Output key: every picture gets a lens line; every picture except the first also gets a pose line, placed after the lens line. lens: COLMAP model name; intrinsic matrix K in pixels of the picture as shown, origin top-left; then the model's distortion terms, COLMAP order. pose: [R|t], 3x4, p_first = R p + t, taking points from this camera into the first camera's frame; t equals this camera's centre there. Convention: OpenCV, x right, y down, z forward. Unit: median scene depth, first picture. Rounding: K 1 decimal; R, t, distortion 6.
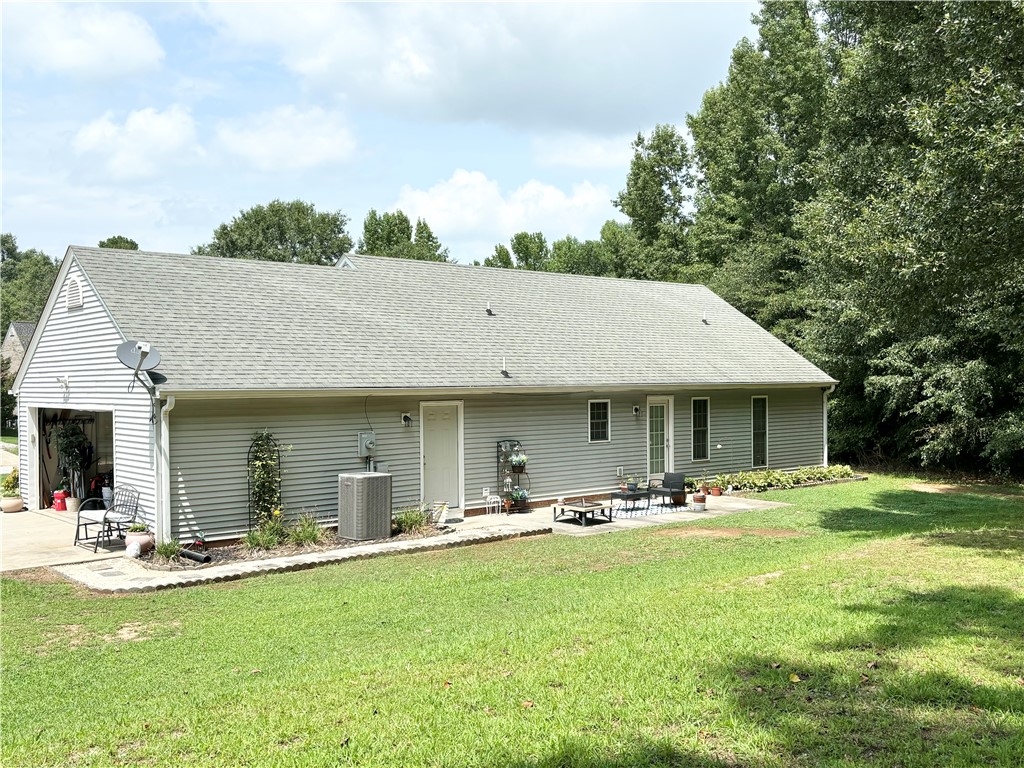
lens RADIAL K [[1007.9, 0, 512.0], [0, 1007.9, 384.0], [0, 0, 1]] dist [0.167296, -0.404743]
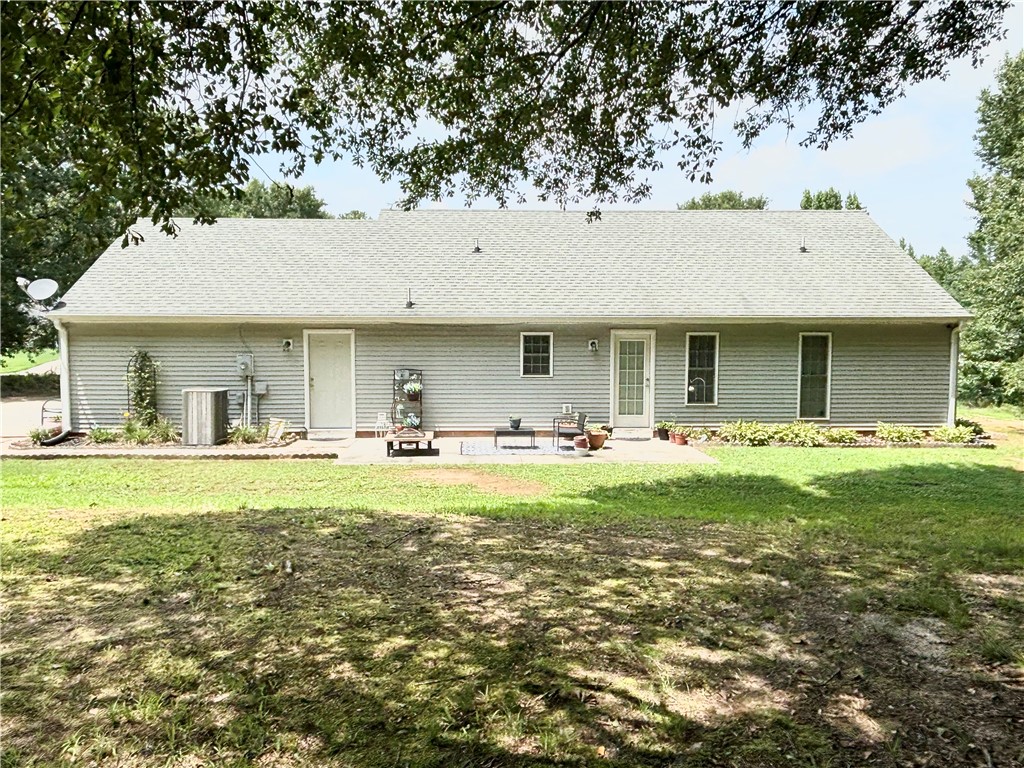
lens RADIAL K [[714.1, 0, 512.0], [0, 714.1, 384.0], [0, 0, 1]] dist [0.054779, -0.000993]
pose [[0.779853, 0.044994, -0.624344, 0.501302], [-0.010529, 0.998215, 0.058786, 0.024693], [0.625875, -0.039271, 0.778934, 0.456660]]
